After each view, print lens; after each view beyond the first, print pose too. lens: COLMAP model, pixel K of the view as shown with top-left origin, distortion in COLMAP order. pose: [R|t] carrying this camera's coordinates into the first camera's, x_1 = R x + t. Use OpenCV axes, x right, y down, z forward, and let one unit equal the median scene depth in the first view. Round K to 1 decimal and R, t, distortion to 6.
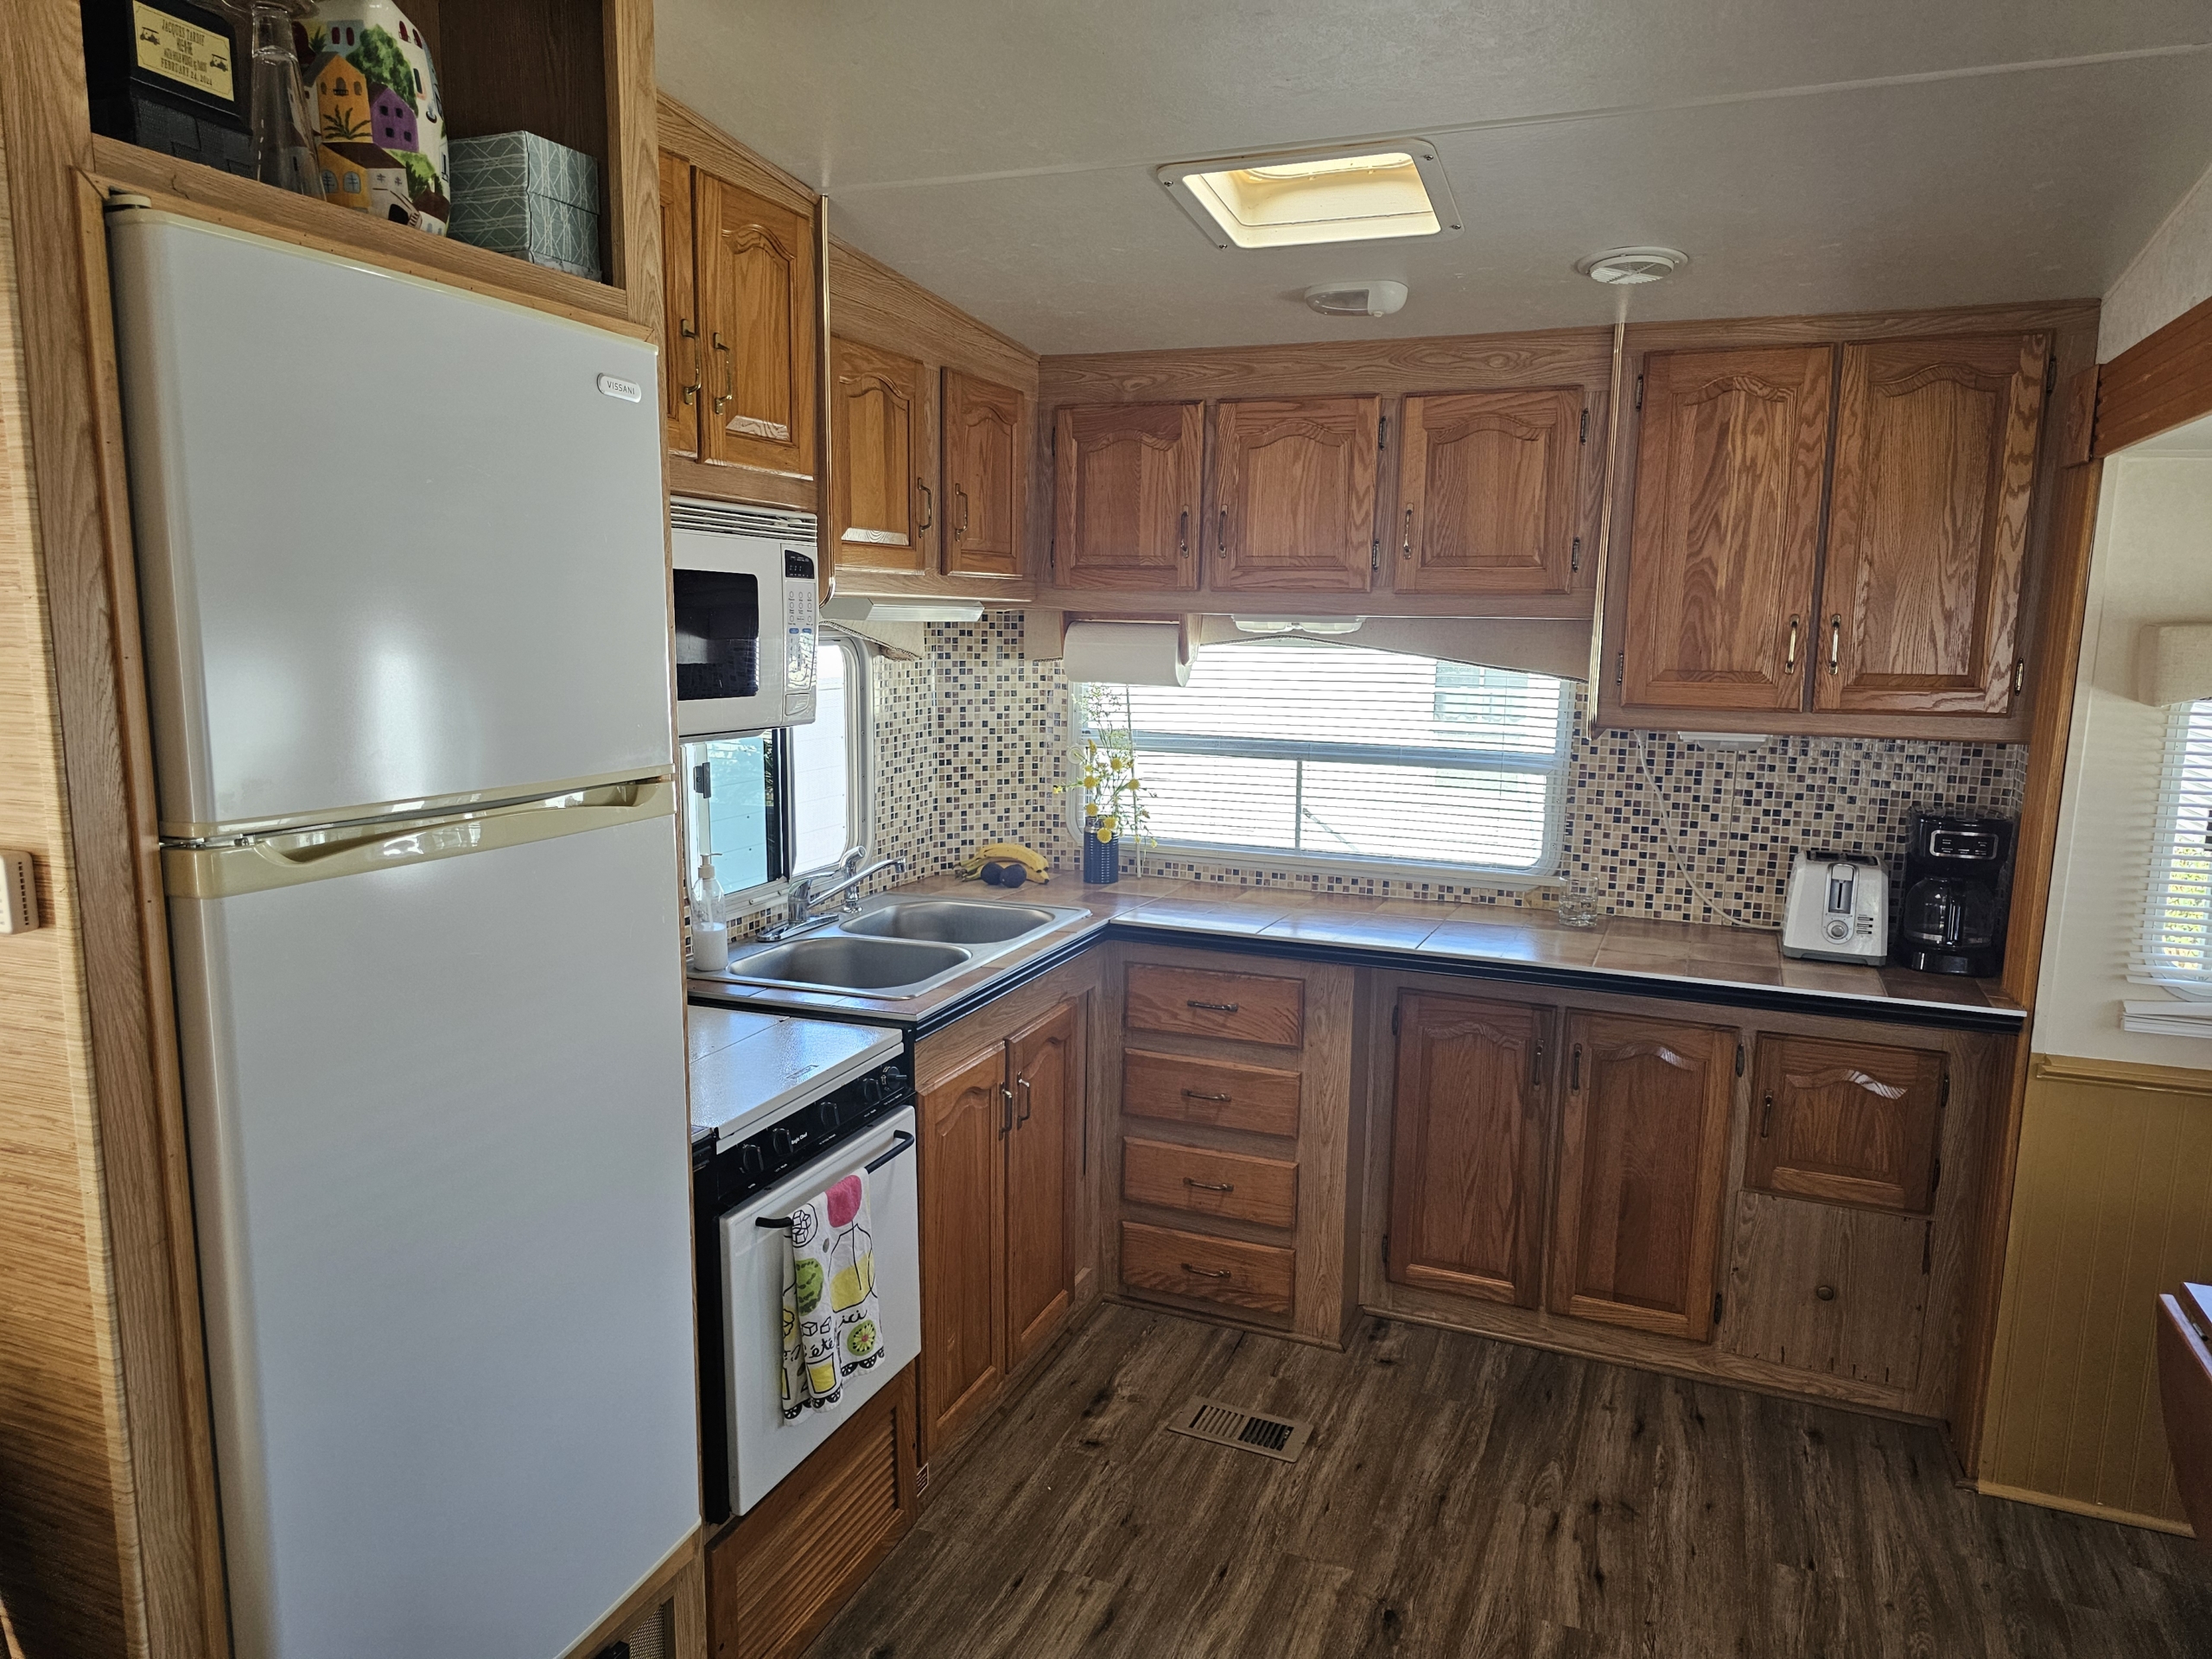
lens RADIAL K [[1484.9, 0, 1108.8], [0, 1484.9, 851.2], [0, 0, 1]] dist [0.044650, -0.033703]
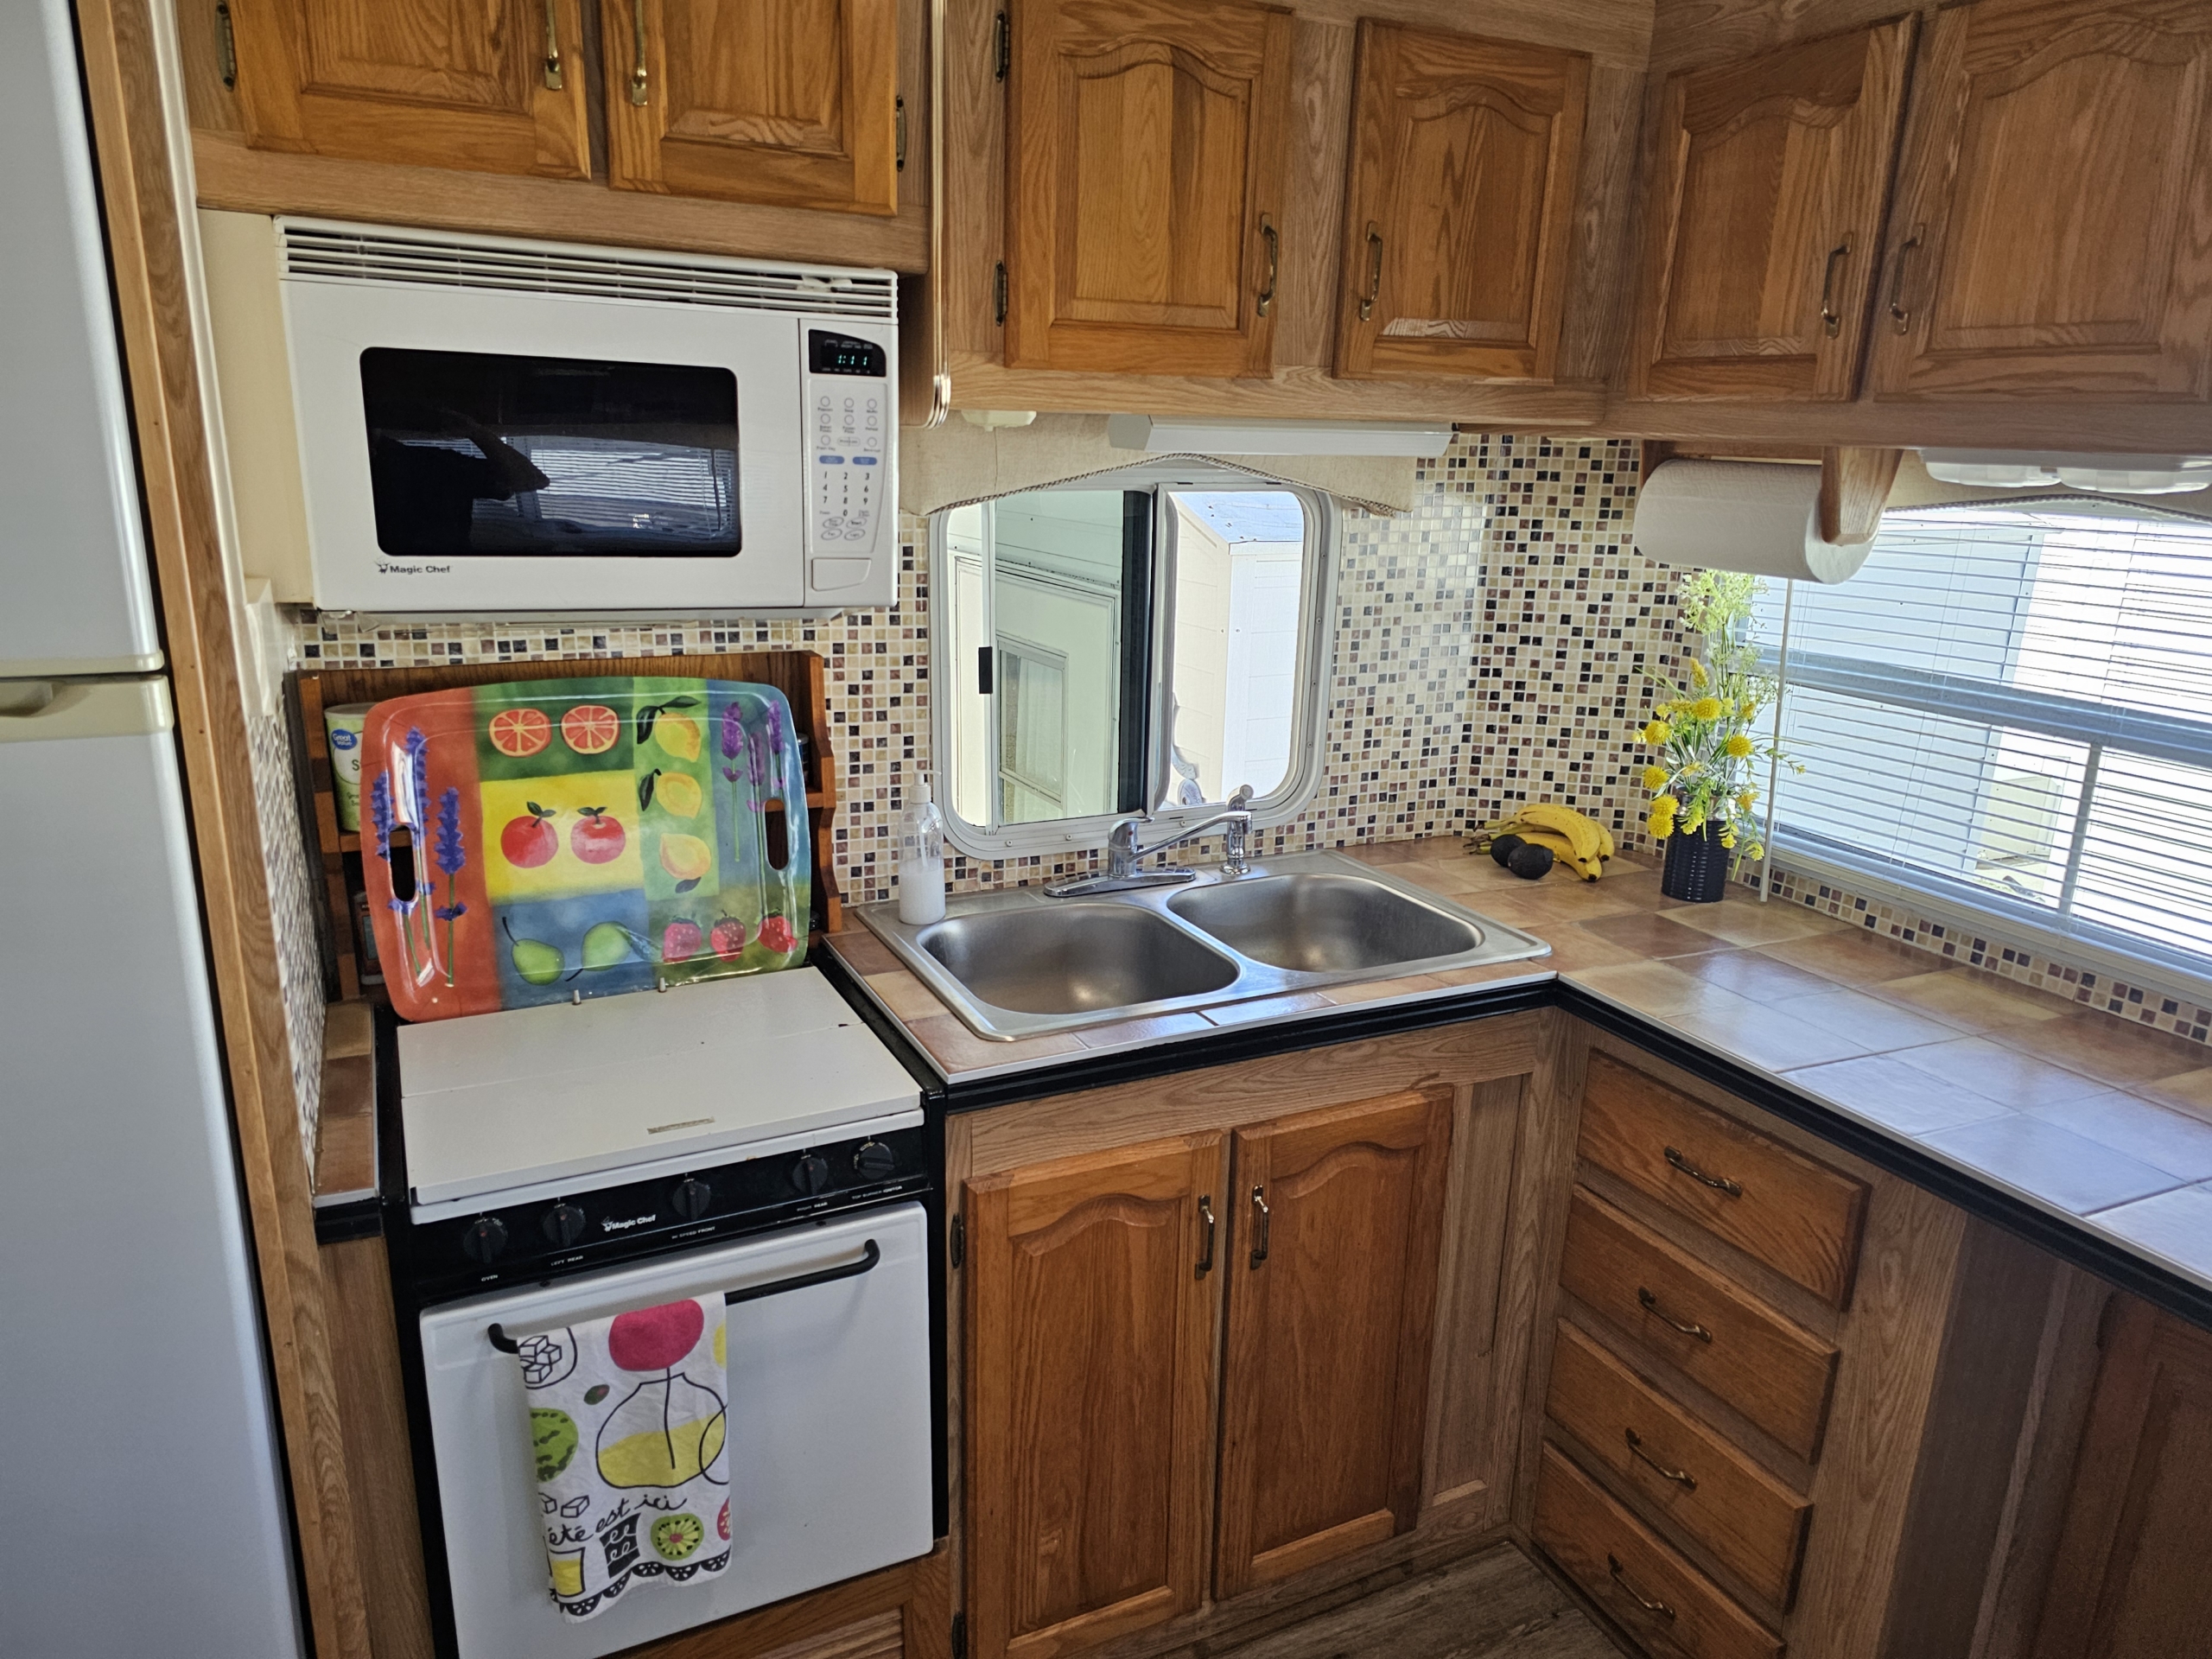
lens RADIAL K [[1484.9, 0, 1084.1], [0, 1484.9, 853.3], [0, 0, 1]] dist [0.044650, -0.033703]
pose [[0.736583, 0.191855, -0.648565, 0.248439], [-0.123291, 0.980945, 0.150155, -0.070014], [0.665015, -0.030639, 0.746201, 0.448656]]
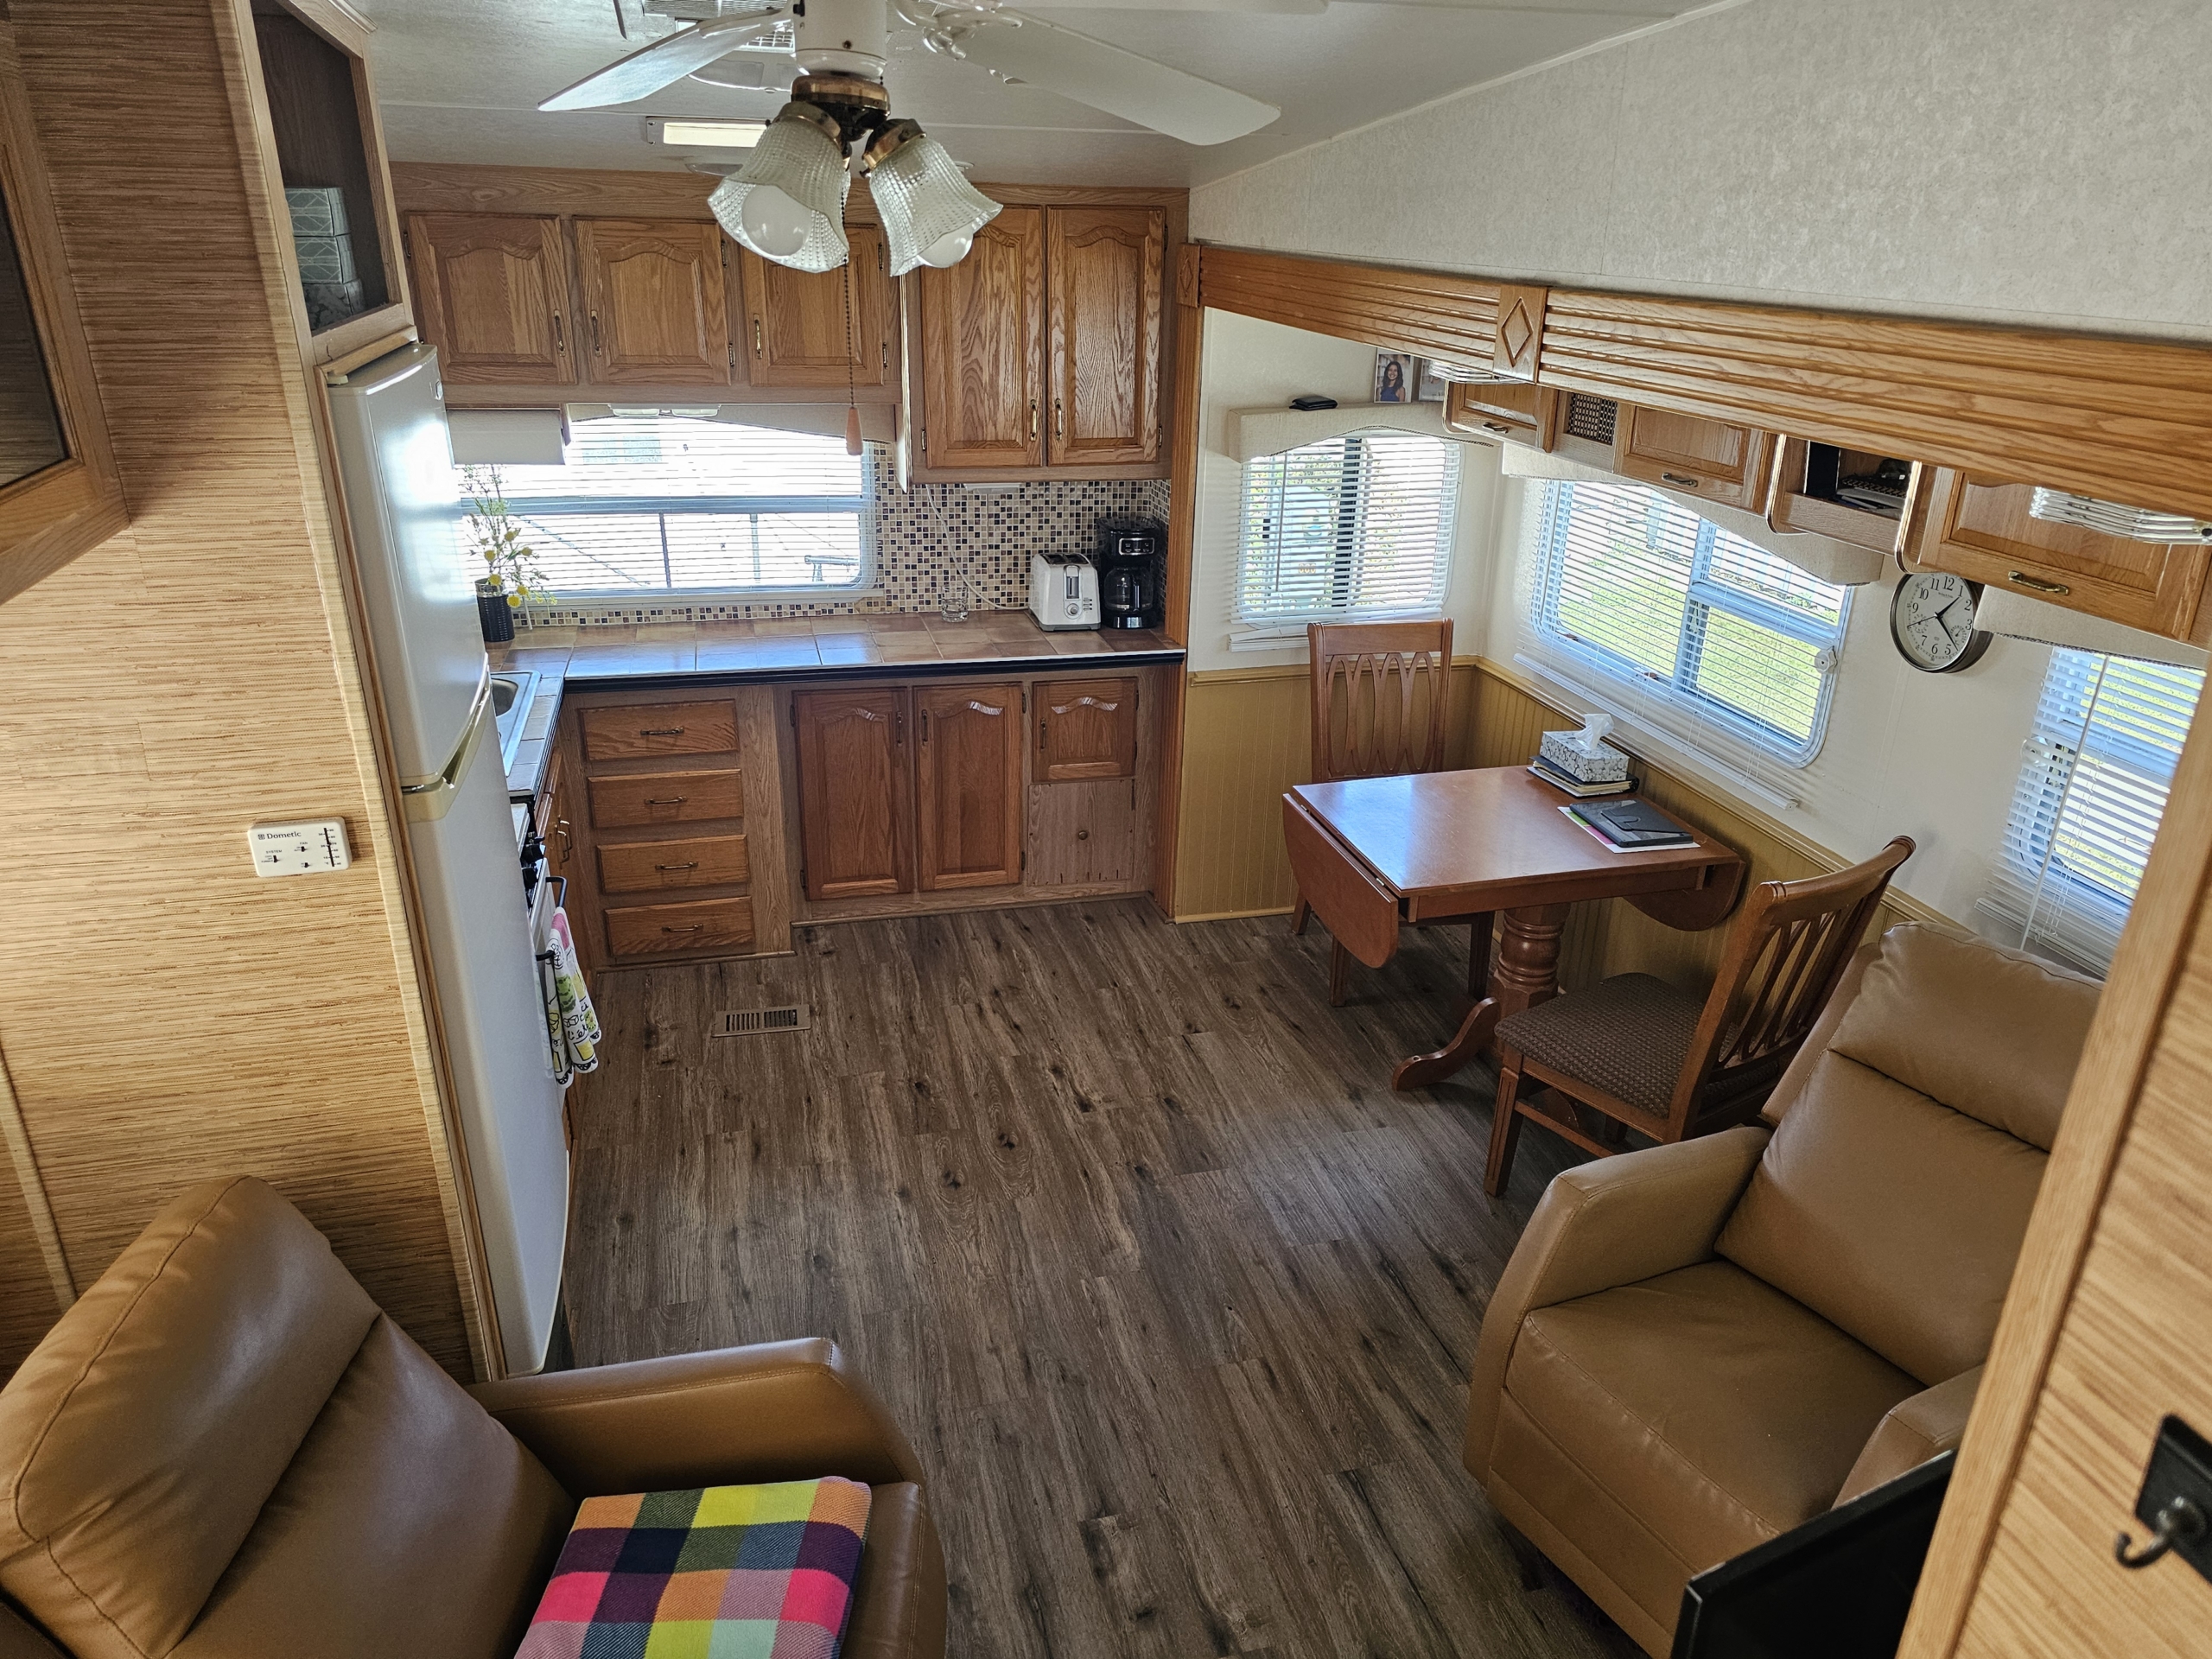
lens RADIAL K [[1484.9, 0, 1107.0], [0, 1484.9, 886.2], [0, 0, 1]] dist [0.044650, -0.033703]
pose [[0.804969, -0.246626, 0.539630, -0.360624], [0.088783, 0.949343, 0.301439, -0.126698], [-0.586636, -0.194739, 0.786088, -0.267968]]
